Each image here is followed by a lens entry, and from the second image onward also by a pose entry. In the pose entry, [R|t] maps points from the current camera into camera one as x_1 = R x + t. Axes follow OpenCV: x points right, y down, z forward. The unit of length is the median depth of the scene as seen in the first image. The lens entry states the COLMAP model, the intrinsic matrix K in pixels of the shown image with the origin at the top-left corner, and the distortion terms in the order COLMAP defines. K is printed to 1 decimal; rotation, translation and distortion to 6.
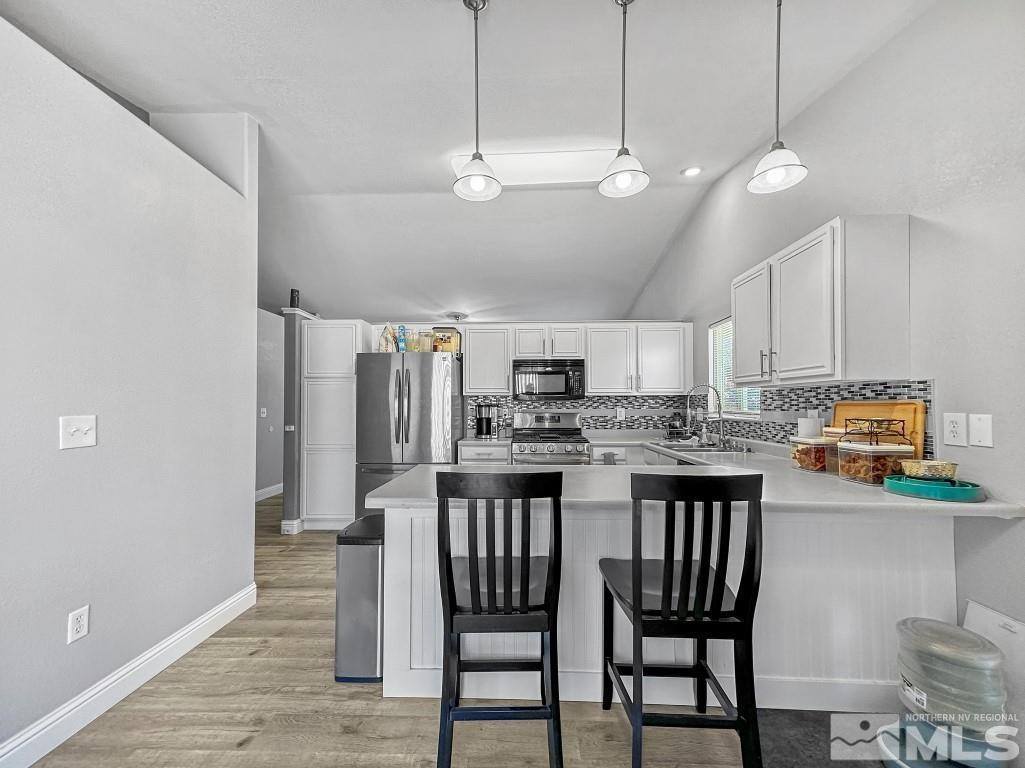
lens RADIAL K [[413.5, 0, 519.7], [0, 413.5, 405.6], [0, 0, 1]] dist [-0.000099, 0.000025]
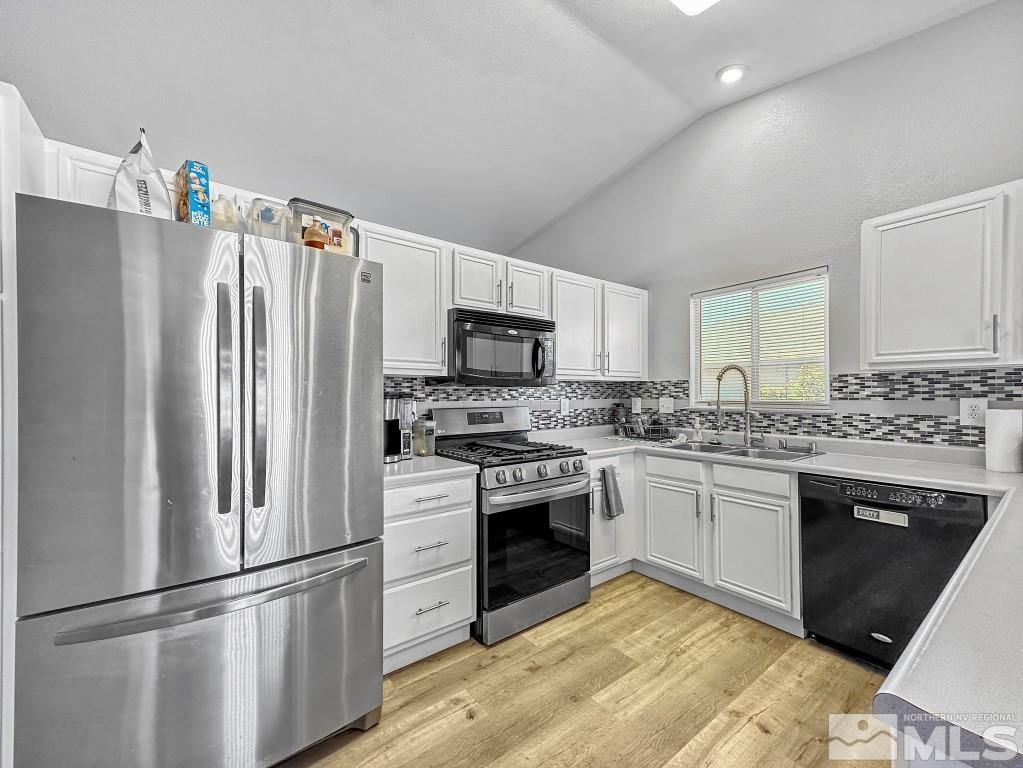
lens RADIAL K [[416.1, 0, 518.2], [0, 416.1, 399.9], [0, 0, 1]] dist [0.000310, -0.000056]
pose [[0.783804, -0.010320, 0.620922, -0.406939], [0.004077, 0.999926, 0.011472, 0.000153], [-0.620994, -0.006460, 0.783788, 0.770139]]
